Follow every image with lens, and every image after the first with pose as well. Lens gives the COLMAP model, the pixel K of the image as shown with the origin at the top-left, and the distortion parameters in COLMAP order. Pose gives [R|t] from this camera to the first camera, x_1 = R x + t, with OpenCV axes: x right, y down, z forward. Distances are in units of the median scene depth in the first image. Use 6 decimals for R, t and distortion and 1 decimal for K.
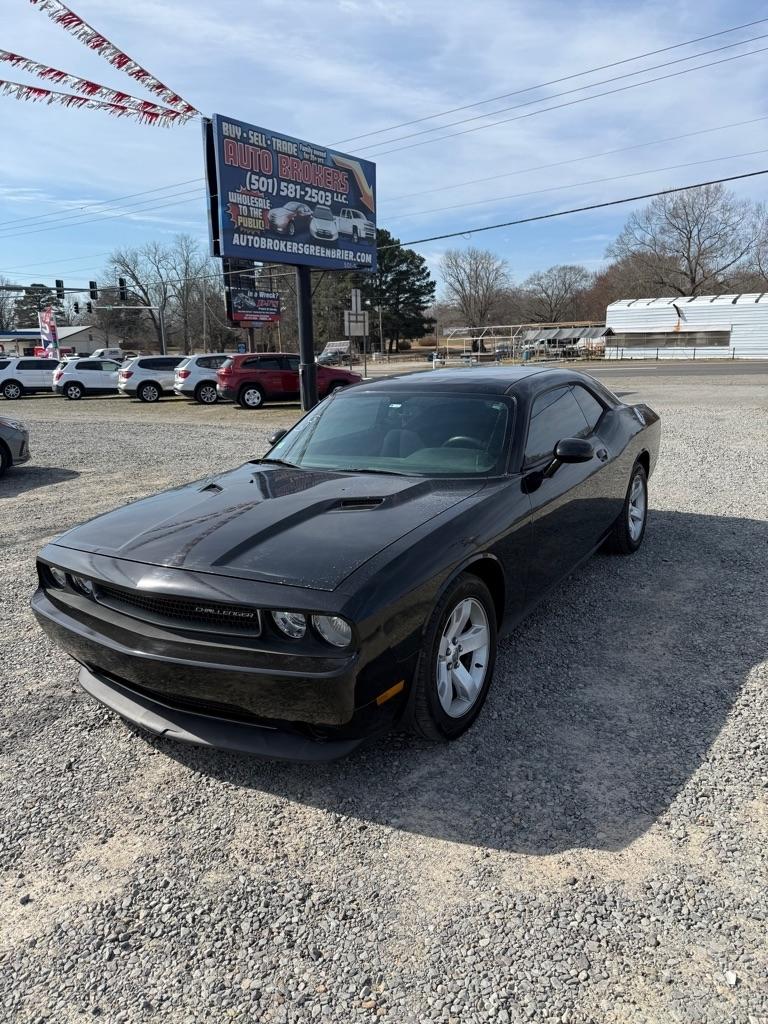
lens RADIAL K [[709.7, 0, 382.8], [0, 709.7, 518.3], [0, 0, 1]] dist [0.035858, -0.048336]
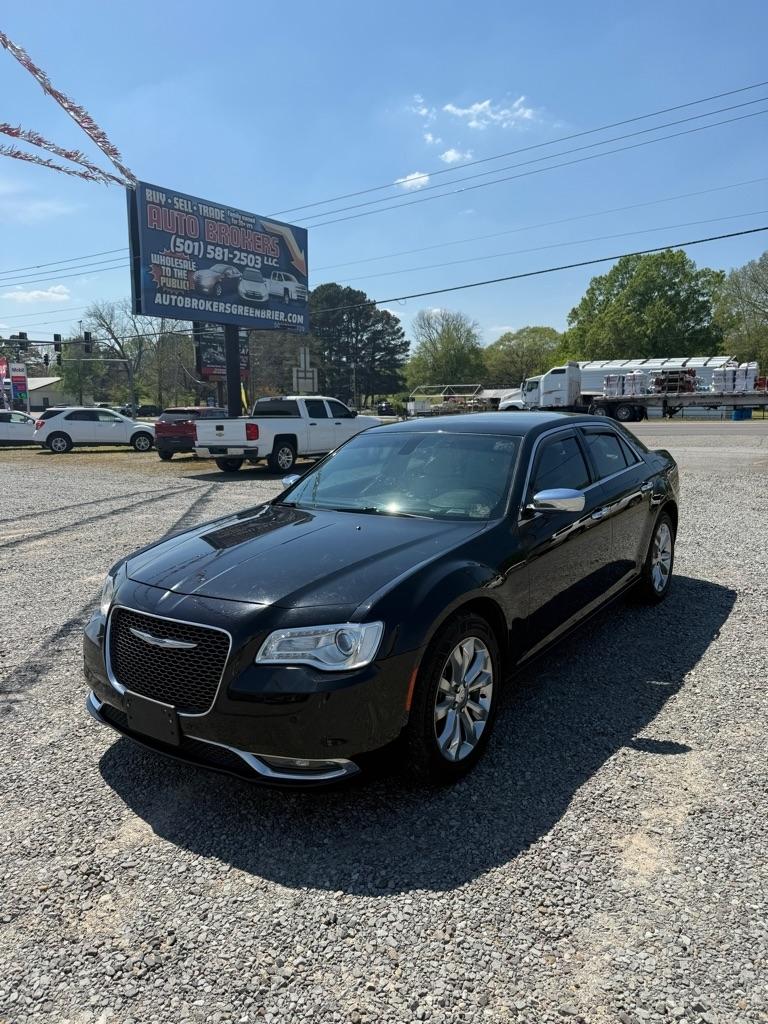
lens RADIAL K [[706.9, 0, 384.9], [0, 706.9, 516.0], [0, 0, 1]] dist [0.081755, -0.139468]
pose [[0.999490, 0.011028, 0.029980, 0.074591], [-0.008662, 0.996920, -0.077949, -0.001028], [-0.030747, 0.077649, 0.996506, -0.008675]]
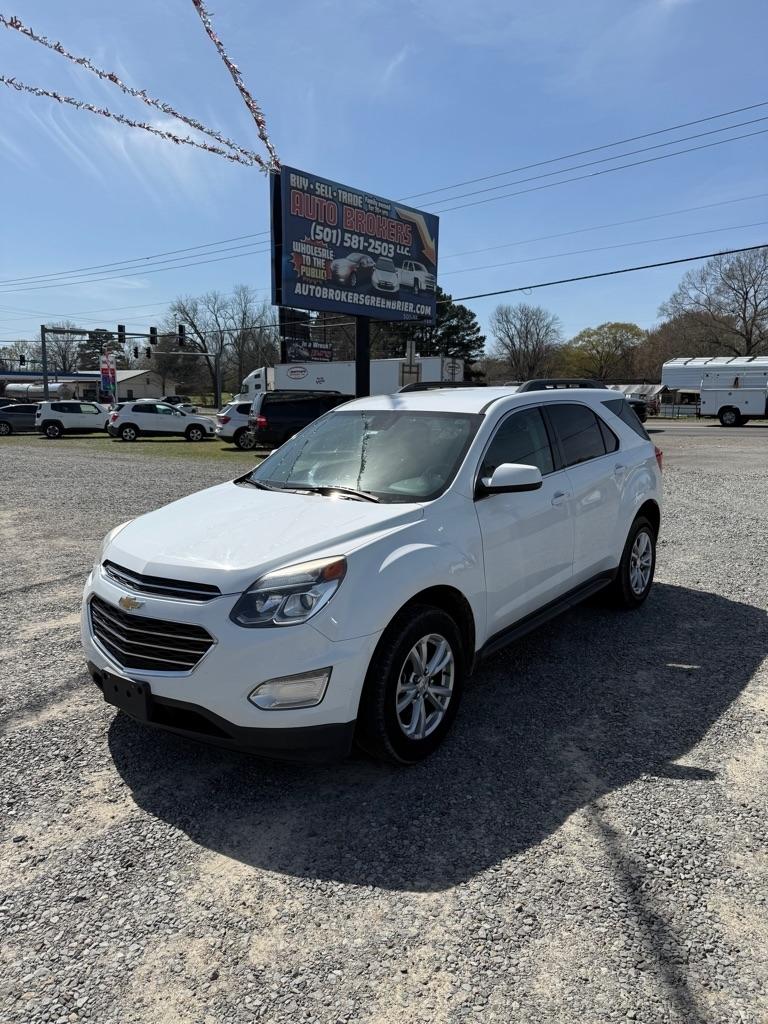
lens RADIAL K [[704.7, 0, 387.2], [0, 704.7, 518.5], [0, 0, 1]] dist [0.101366, -0.174051]
pose [[0.997870, 0.037510, -0.053374, -0.013320], [-0.041036, 0.996936, -0.066590, -0.007581], [0.050712, 0.068639, 0.996352, 0.030559]]
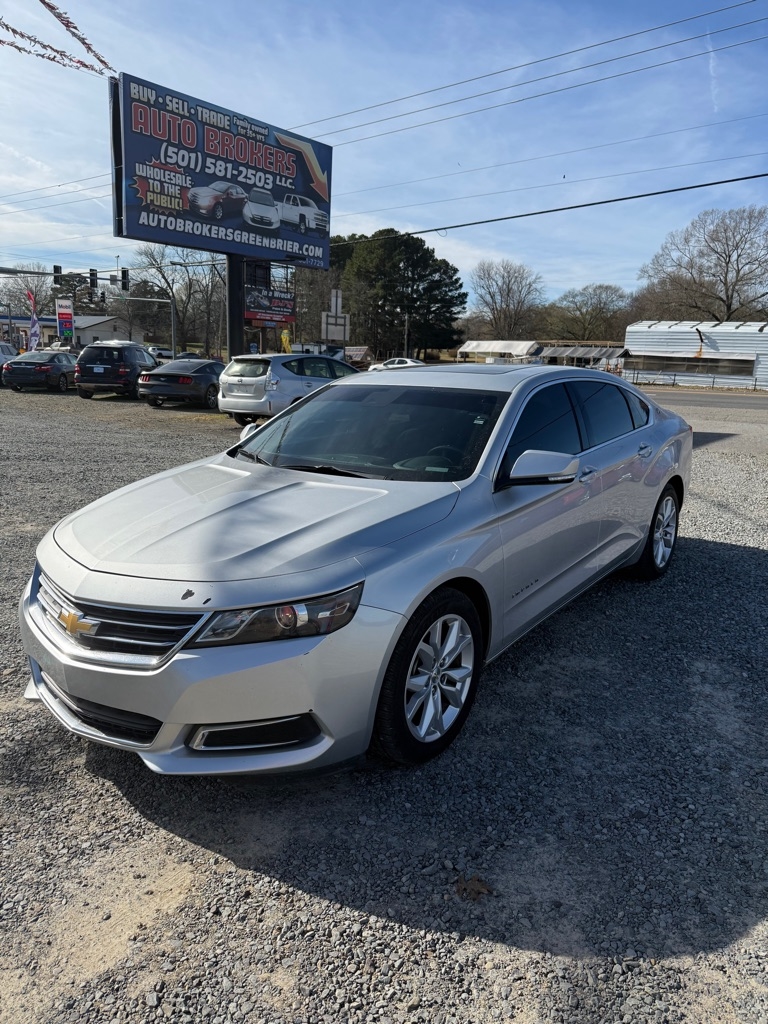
lens RADIAL K [[709.7, 0, 382.8], [0, 709.7, 518.3], [0, 0, 1]] dist [0.035858, -0.048336]
pose [[0.996836, 0.070205, -0.037271, 0.117344], [-0.070603, 0.997460, -0.009457, -0.028889], [0.036512, 0.012058, 0.999260, 0.112381]]
